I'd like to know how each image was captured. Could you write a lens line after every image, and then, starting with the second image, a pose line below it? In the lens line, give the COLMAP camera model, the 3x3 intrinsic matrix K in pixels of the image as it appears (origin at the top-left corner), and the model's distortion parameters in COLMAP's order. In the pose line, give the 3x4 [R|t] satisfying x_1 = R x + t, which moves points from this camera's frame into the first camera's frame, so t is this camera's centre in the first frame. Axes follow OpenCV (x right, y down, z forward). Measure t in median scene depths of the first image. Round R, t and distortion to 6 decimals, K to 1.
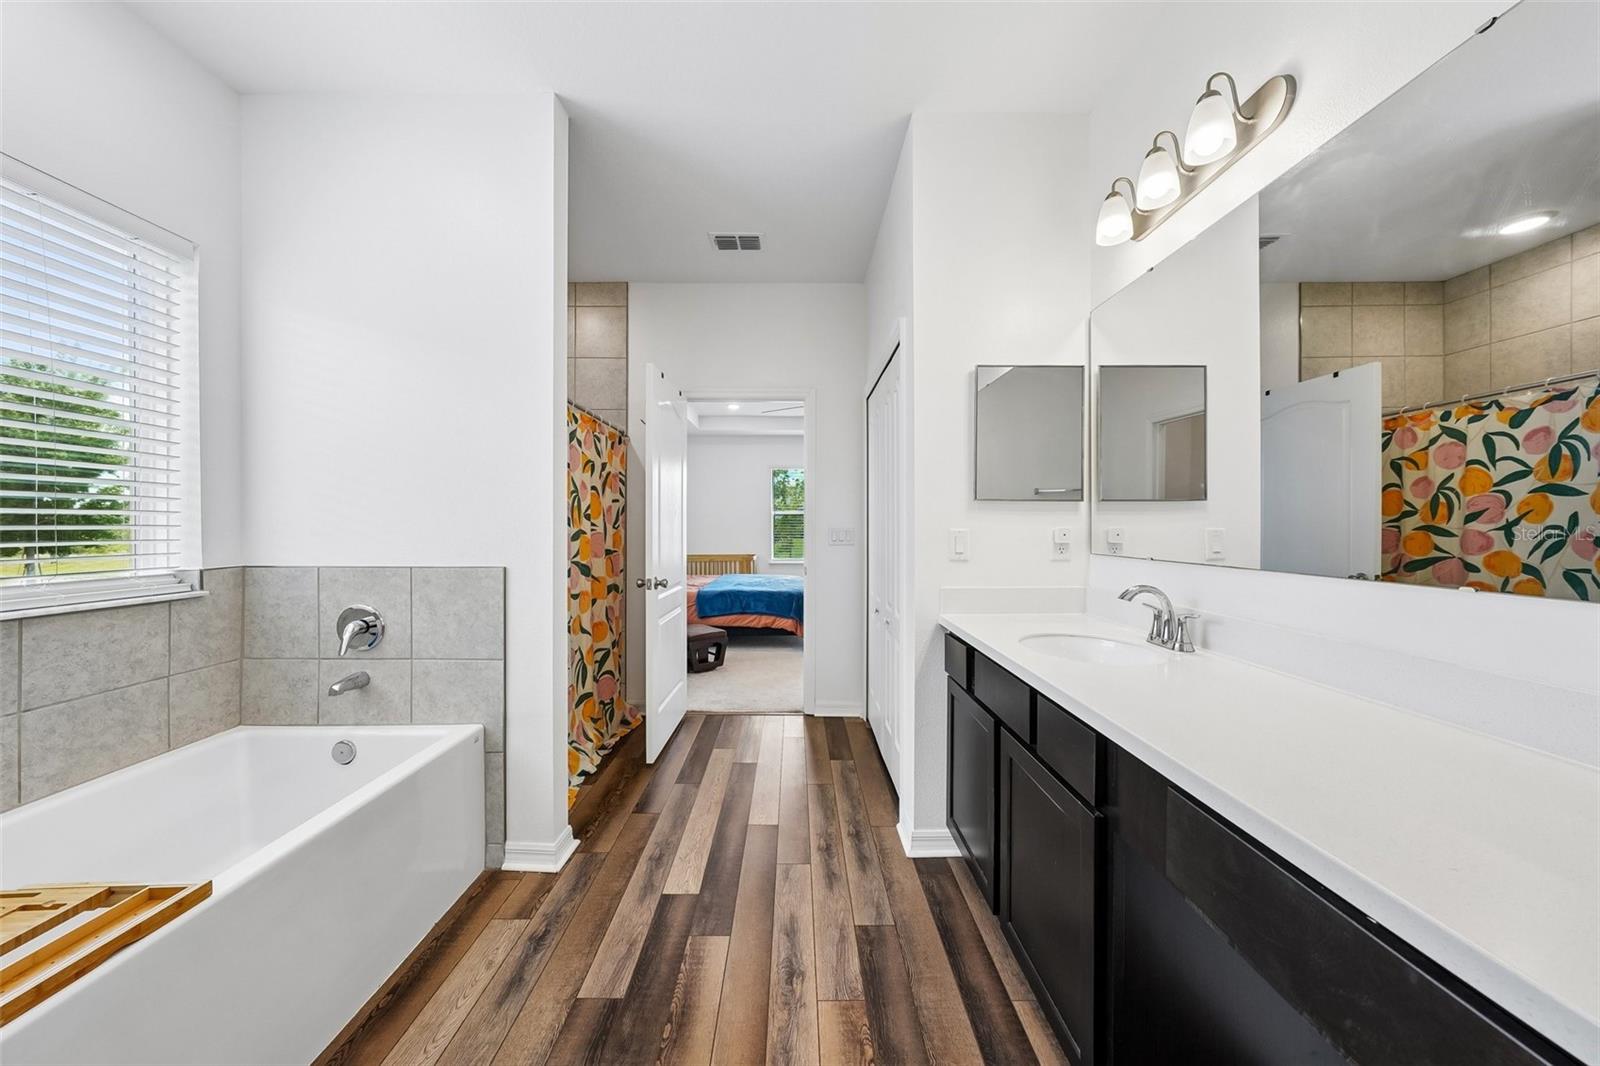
lens RADIAL K [[543.9, 0, 800.6], [0, 543.9, 527.4], [0, 0, 1]] dist [-0.015230, 0.004114]
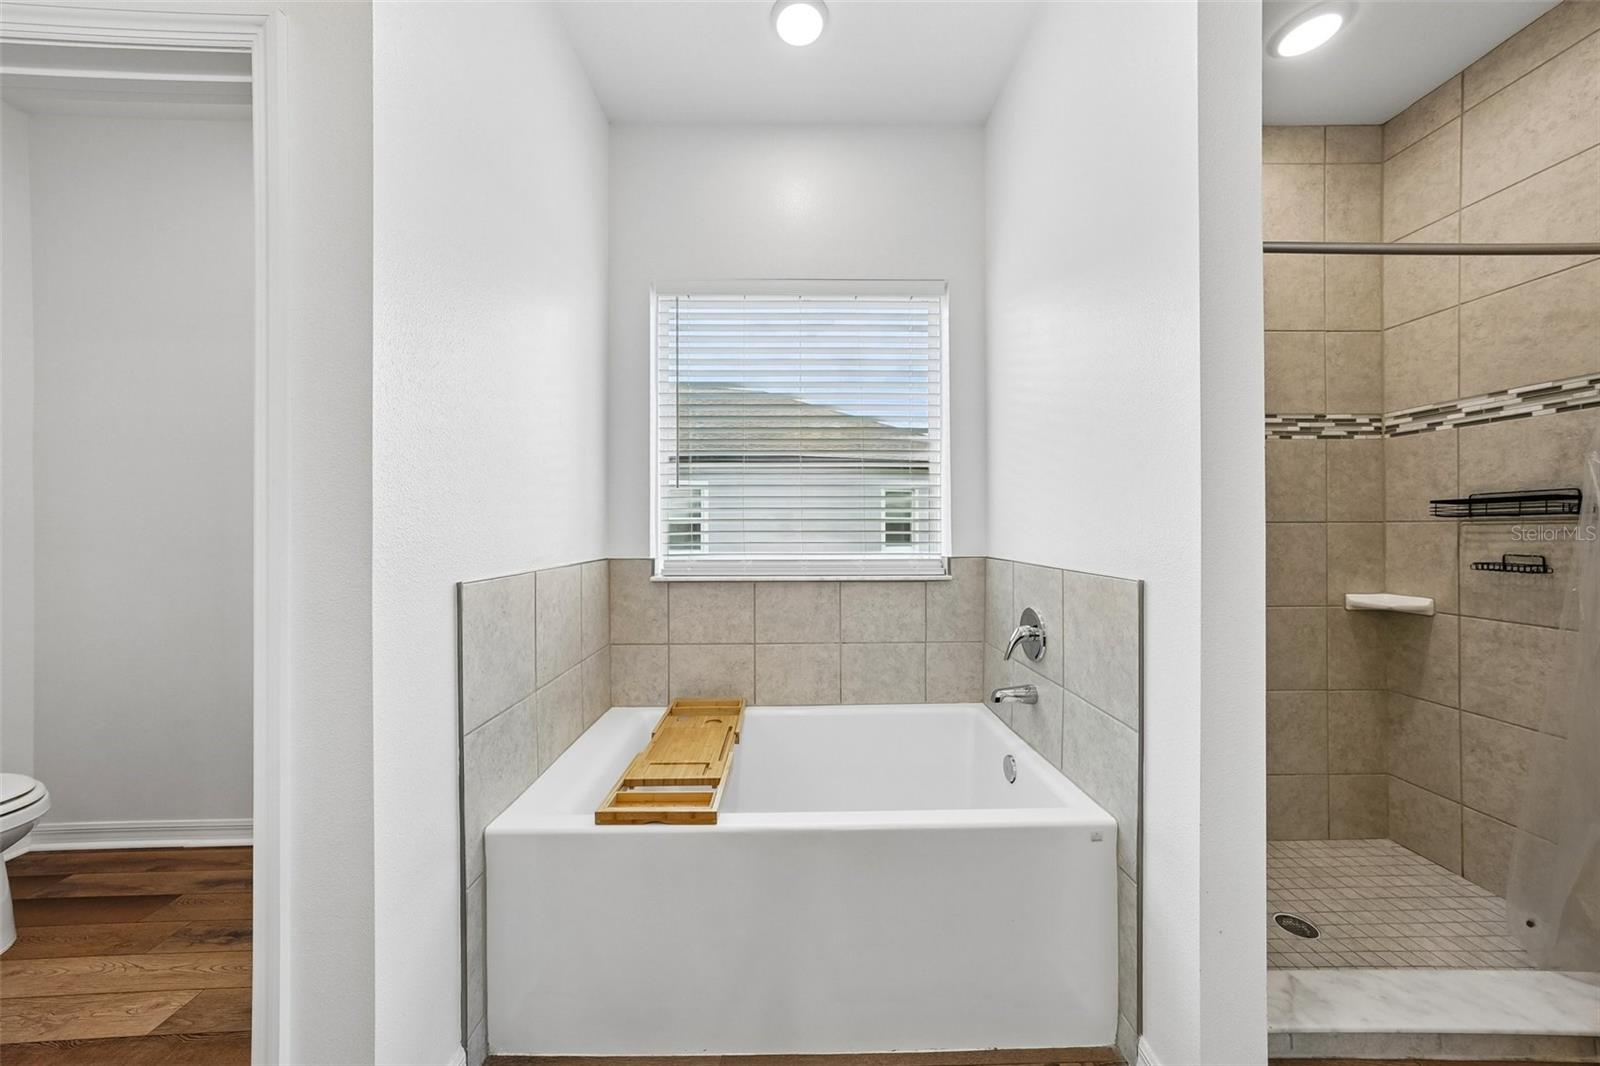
lens RADIAL K [[543.9, 0, 800.6], [0, 543.9, 527.4], [0, 0, 1]] dist [-0.015230, 0.004114]
pose [[0.011127, -0.003335, -0.999933, 0.048903], [-0.002608, 0.999991, -0.003364, 0.016596], [0.999935, 0.002645, 0.011119, 0.573440]]
